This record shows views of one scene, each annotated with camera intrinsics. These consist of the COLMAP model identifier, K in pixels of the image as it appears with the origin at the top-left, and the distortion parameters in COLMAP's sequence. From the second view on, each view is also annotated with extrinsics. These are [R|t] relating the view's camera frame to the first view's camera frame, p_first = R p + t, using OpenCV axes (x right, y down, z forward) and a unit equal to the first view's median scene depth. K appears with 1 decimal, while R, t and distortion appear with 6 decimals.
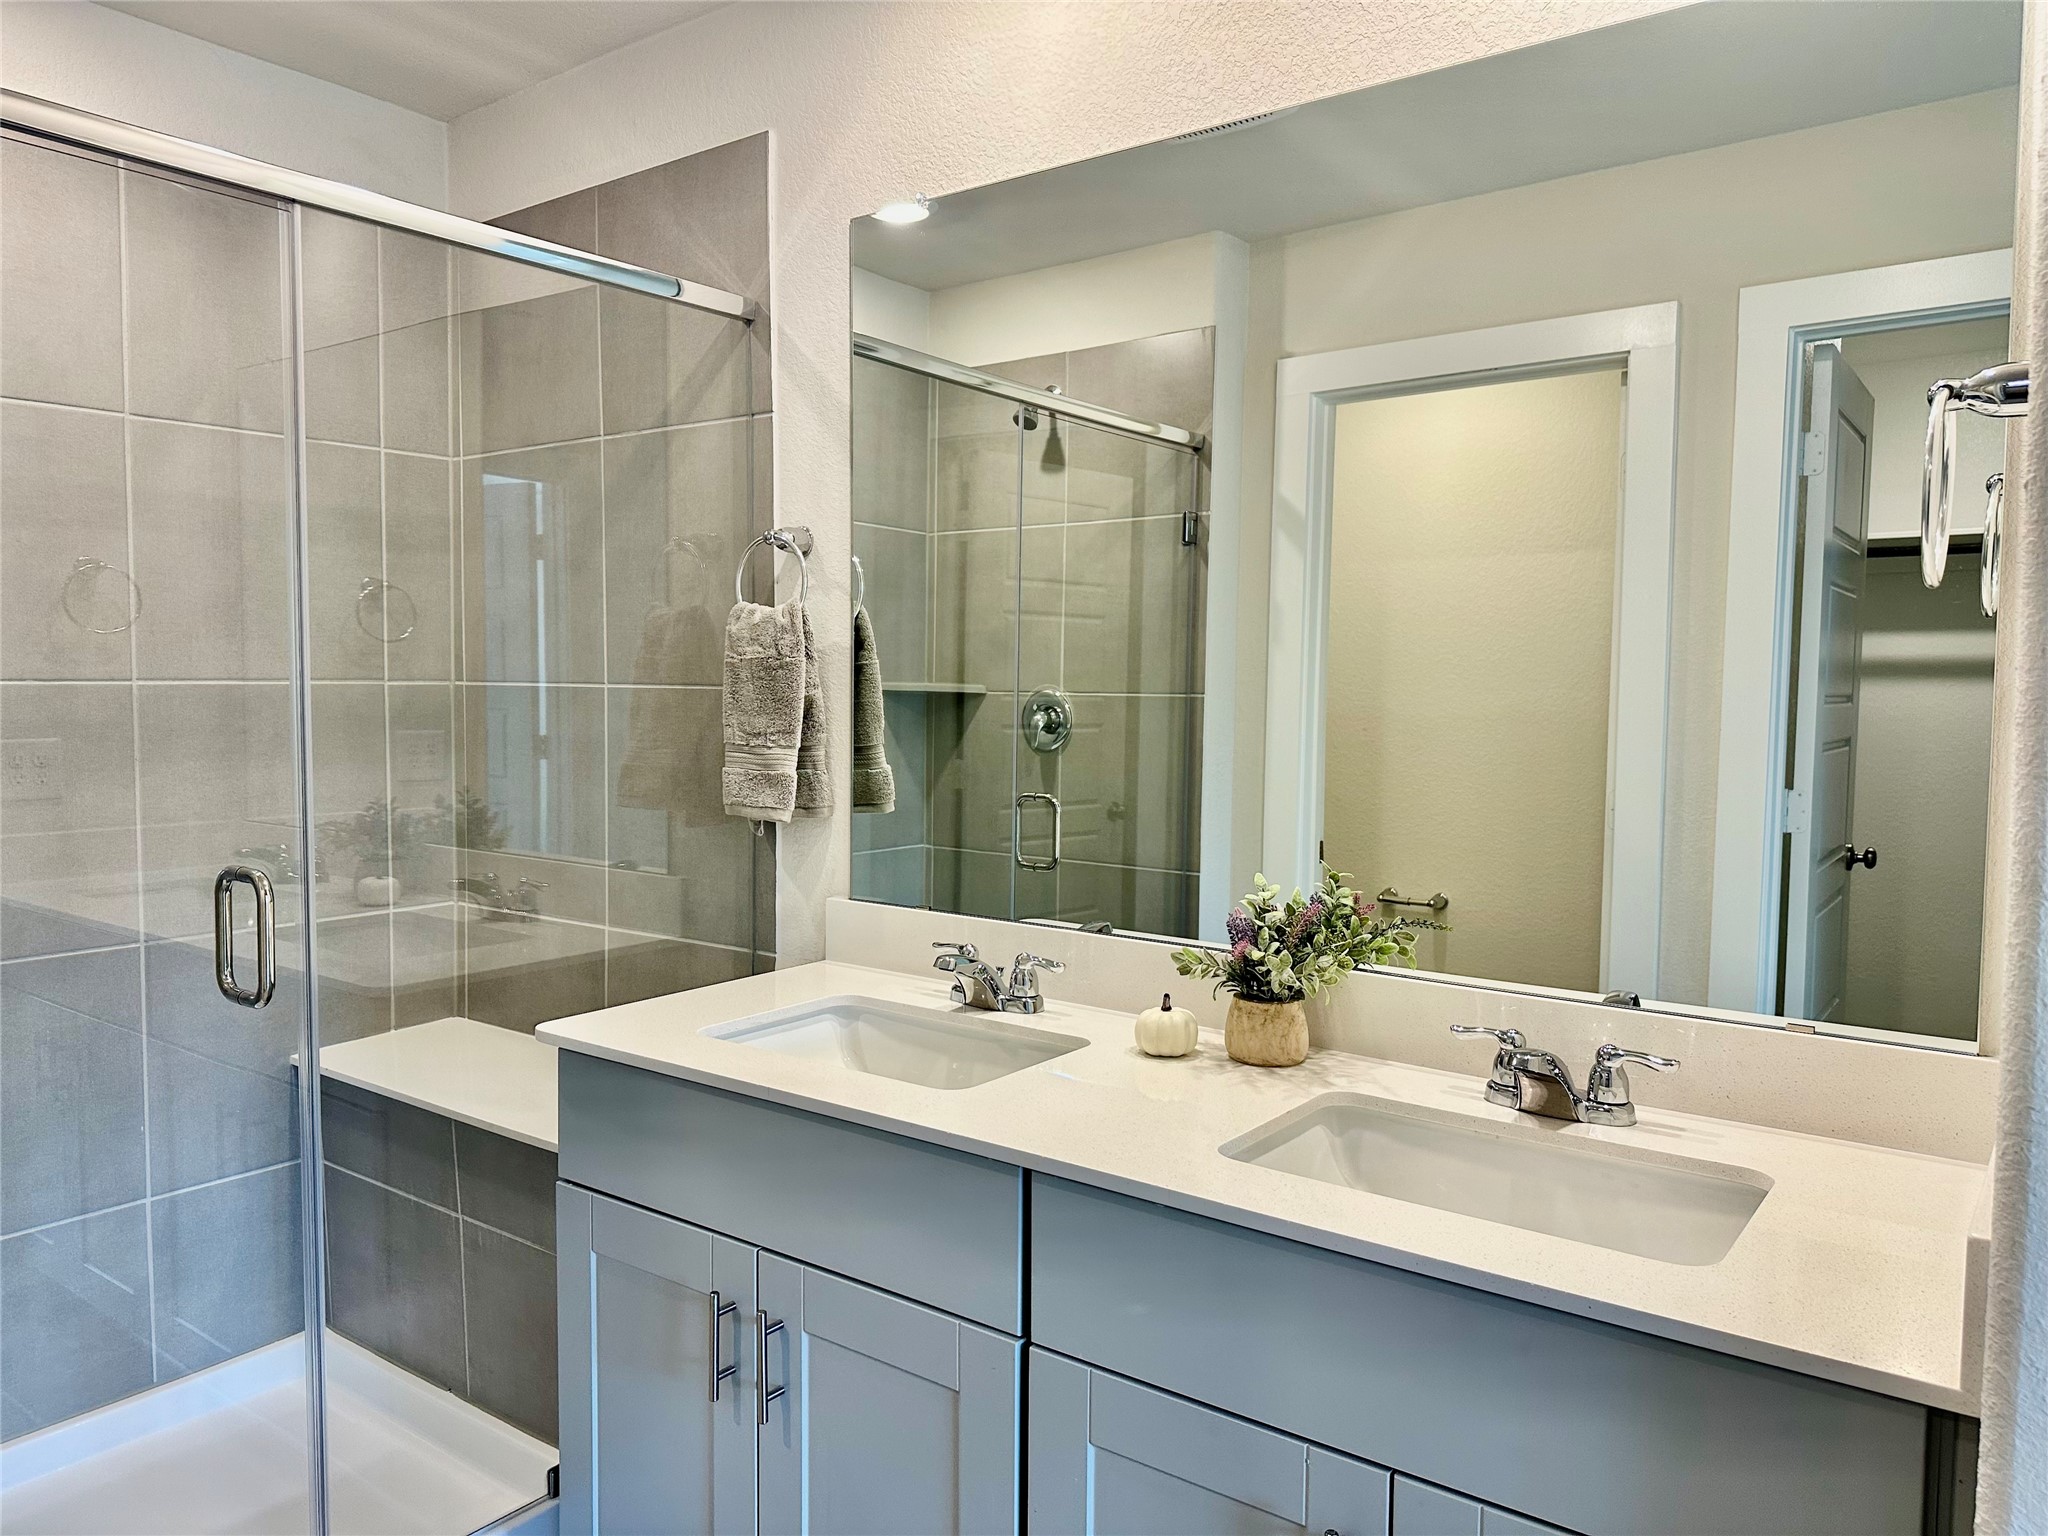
lens RADIAL K [[1433.3, 0, 1024.0], [0, 1433.3, 768.0], [0, 0, 1]] dist [0.062704, -0.076222]
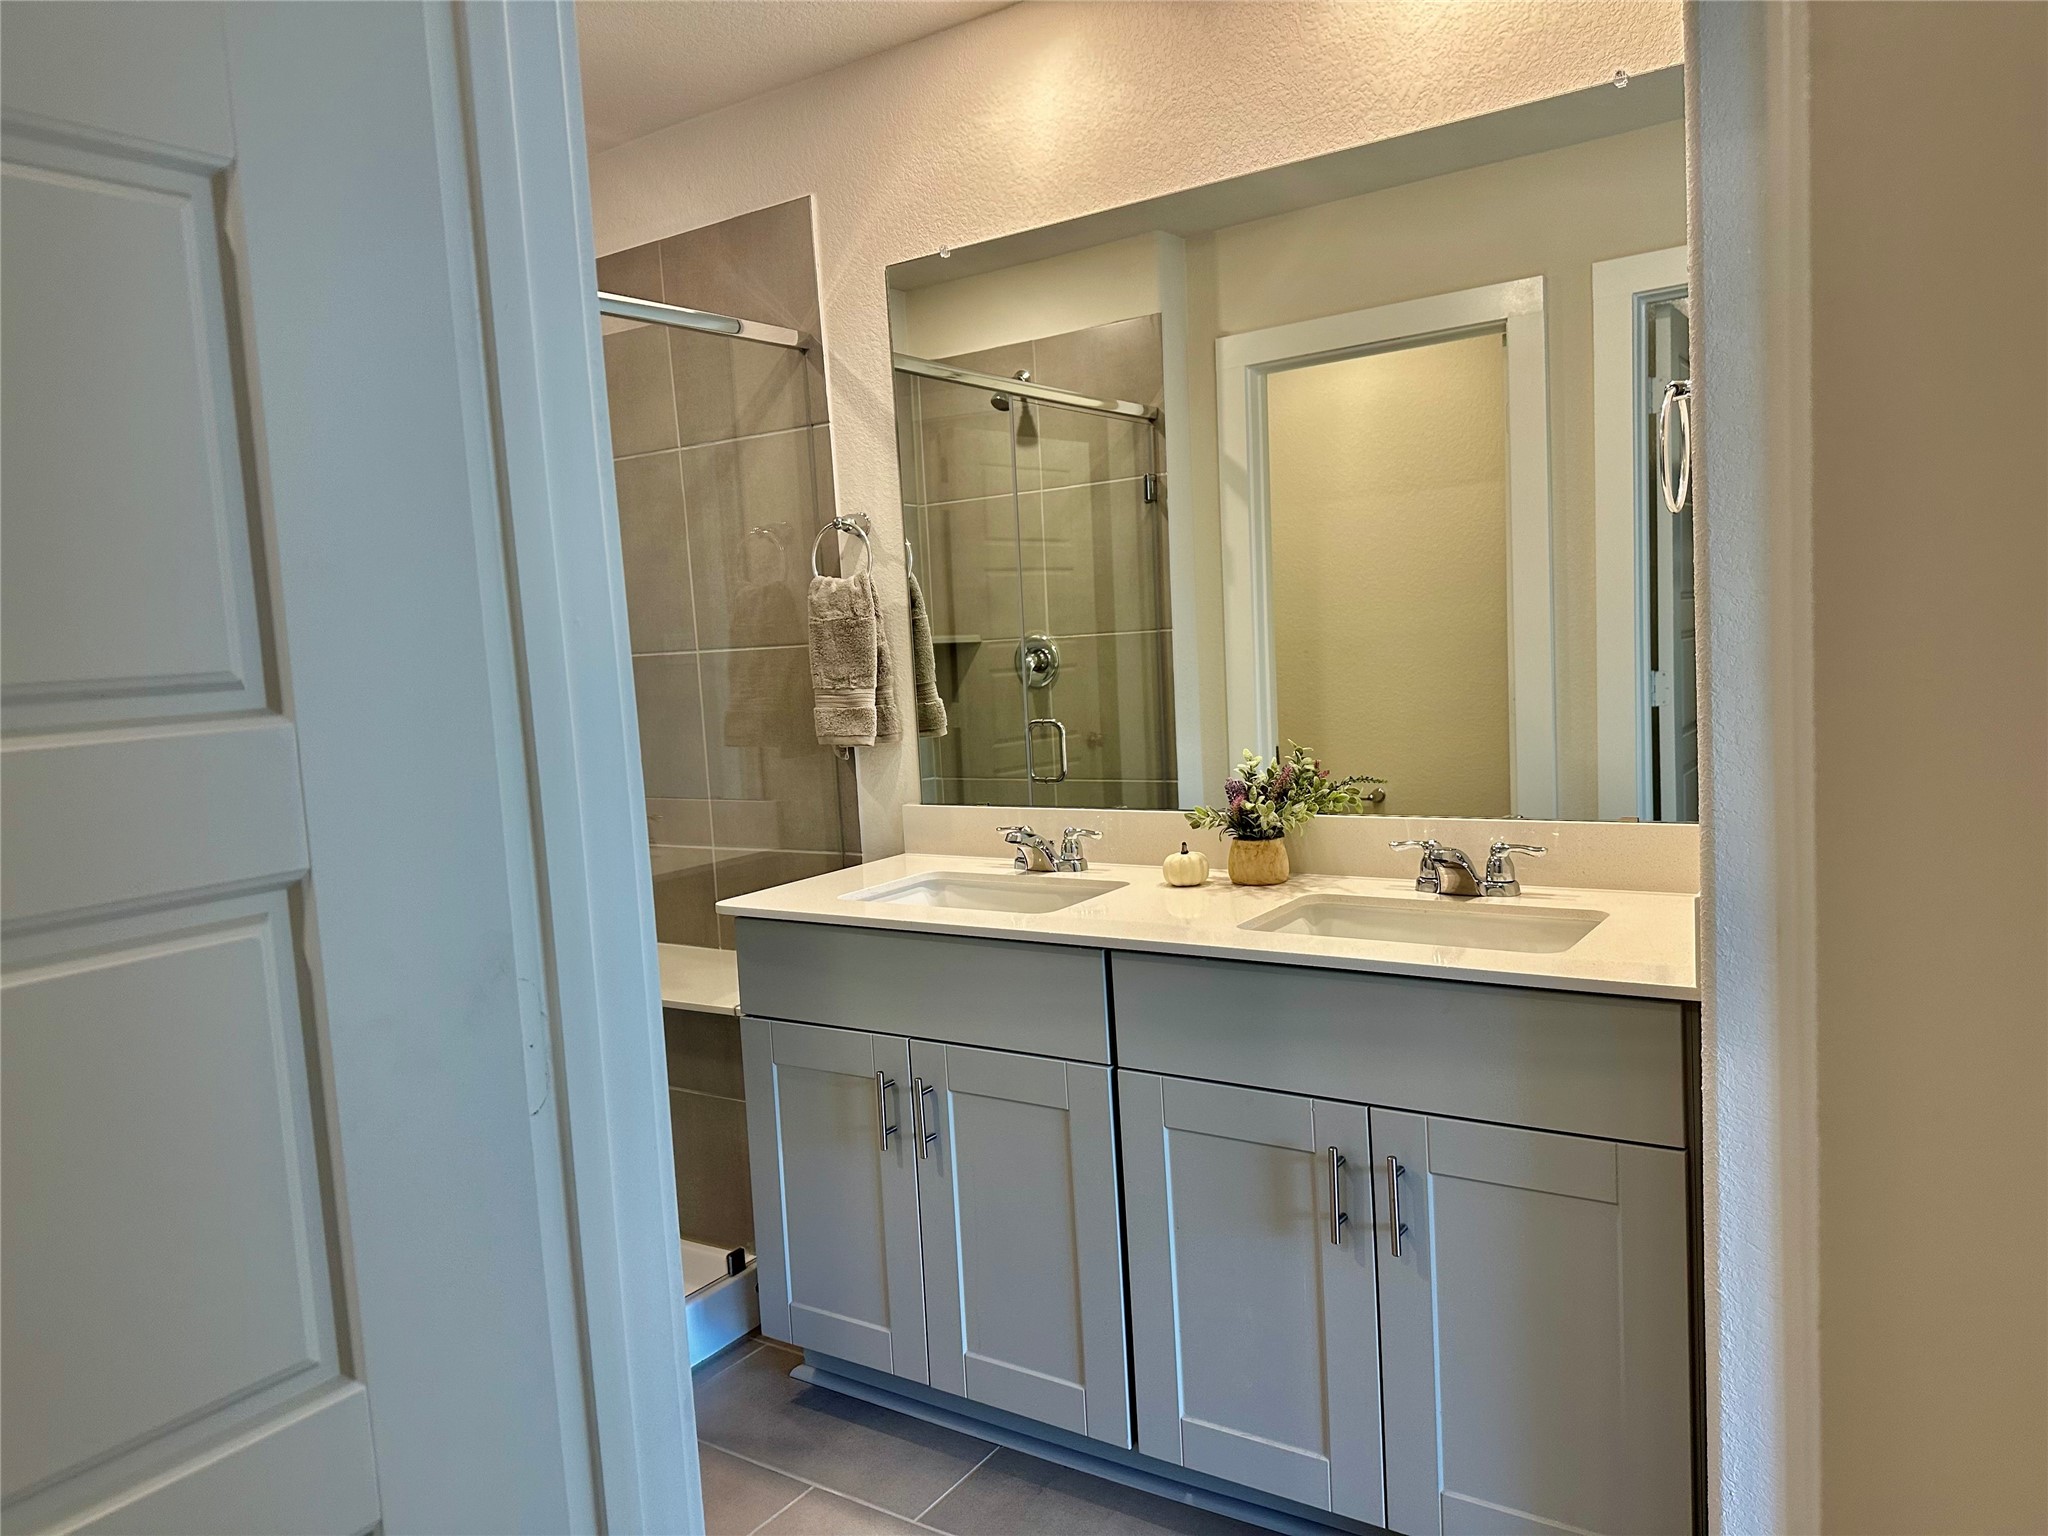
lens RADIAL K [[1462.3, 0, 1011.3], [0, 1462.3, 784.3], [0, 0, 1]] dist [0.075309, -0.075493]
pose [[0.996750, -0.072000, 0.036134, -0.087551], [0.070553, 0.996712, 0.039850, 0.027788], [-0.038885, -0.037172, 0.998552, -0.302844]]
